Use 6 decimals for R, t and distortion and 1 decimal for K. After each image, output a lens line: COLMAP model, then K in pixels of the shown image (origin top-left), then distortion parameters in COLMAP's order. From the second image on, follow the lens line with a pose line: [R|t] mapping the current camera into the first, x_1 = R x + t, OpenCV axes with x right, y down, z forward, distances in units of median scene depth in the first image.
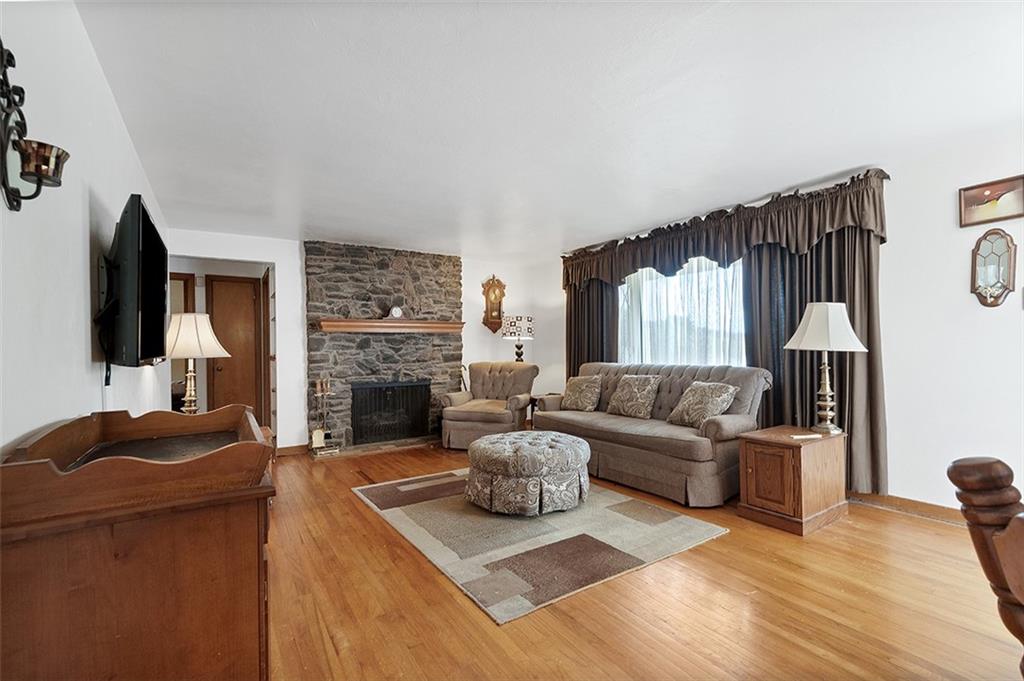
lens RADIAL K [[453.4, 0, 519.0], [0, 453.4, 347.8], [0, 0, 1]] dist [0.008259, -0.000036]
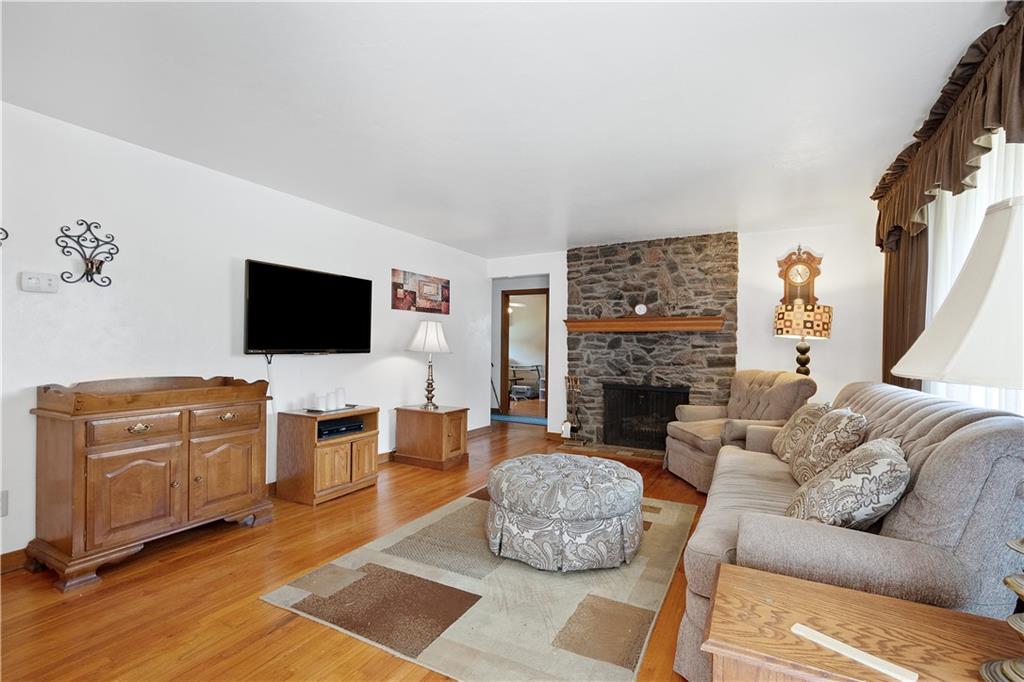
lens RADIAL K [[453.4, 0, 519.0], [0, 453.4, 348.3], [0, 0, 1]] dist [0.008259, -0.000036]
pose [[0.487247, 0.018328, -0.873072, 0.420136], [-0.015501, 0.999804, 0.012338, -0.007392], [0.873127, 0.007522, 0.487436, 0.346565]]
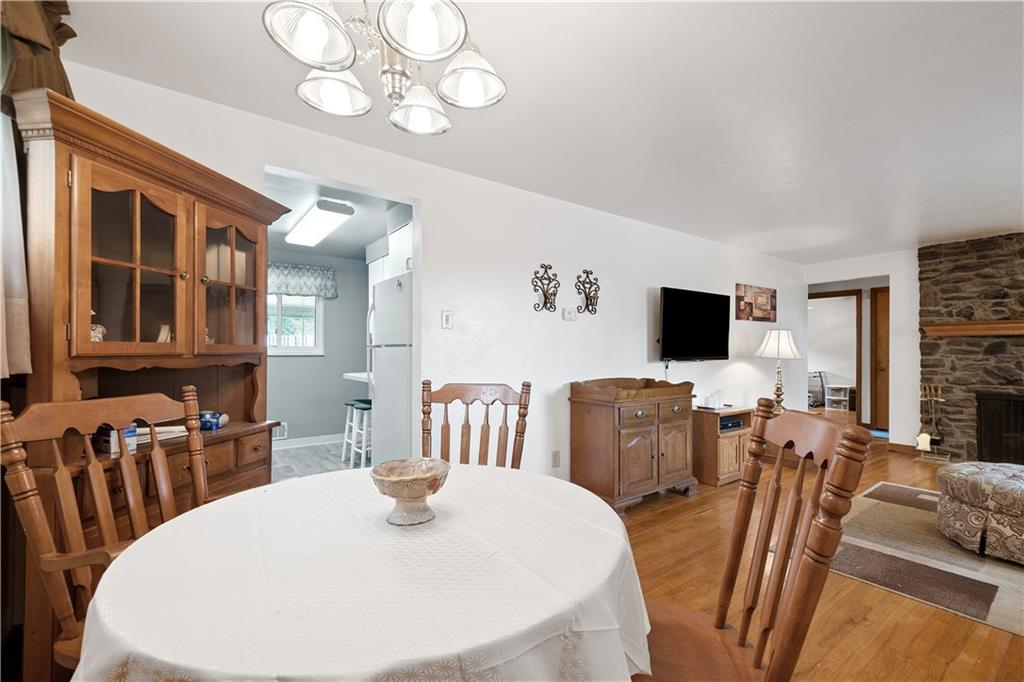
lens RADIAL K [[440.6, 0, 527.8], [0, 440.6, 349.8], [0, 0, 1]] dist [0.001161, -0.000129]
pose [[0.068944, 0.009628, -0.997574, 0.445876], [-0.002395, 0.999952, 0.009485, -0.012034], [0.997618, 0.001735, 0.068964, 0.048826]]
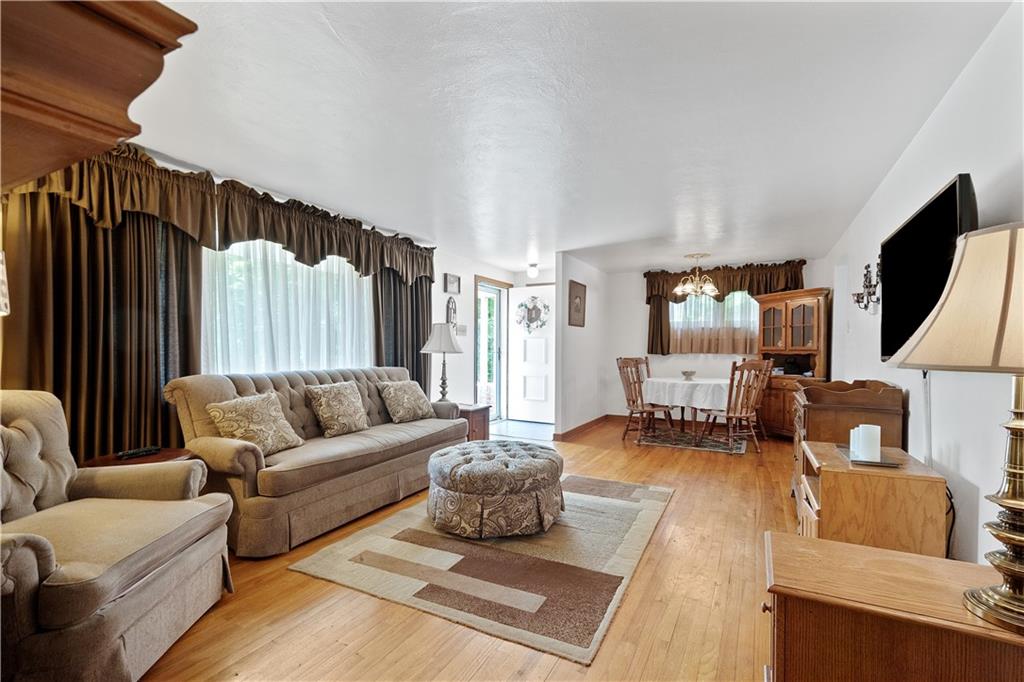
lens RADIAL K [[474.8, 0, 517.8], [0, 474.8, 351.8], [0, 0, 1]] dist [0.002325, 0.000194]
pose [[-0.497359, 0.002873, 0.867540, -0.519316], [-0.002501, 0.999986, -0.004746, 0.005406], [-0.867541, -0.004530, -0.497344, 0.907920]]
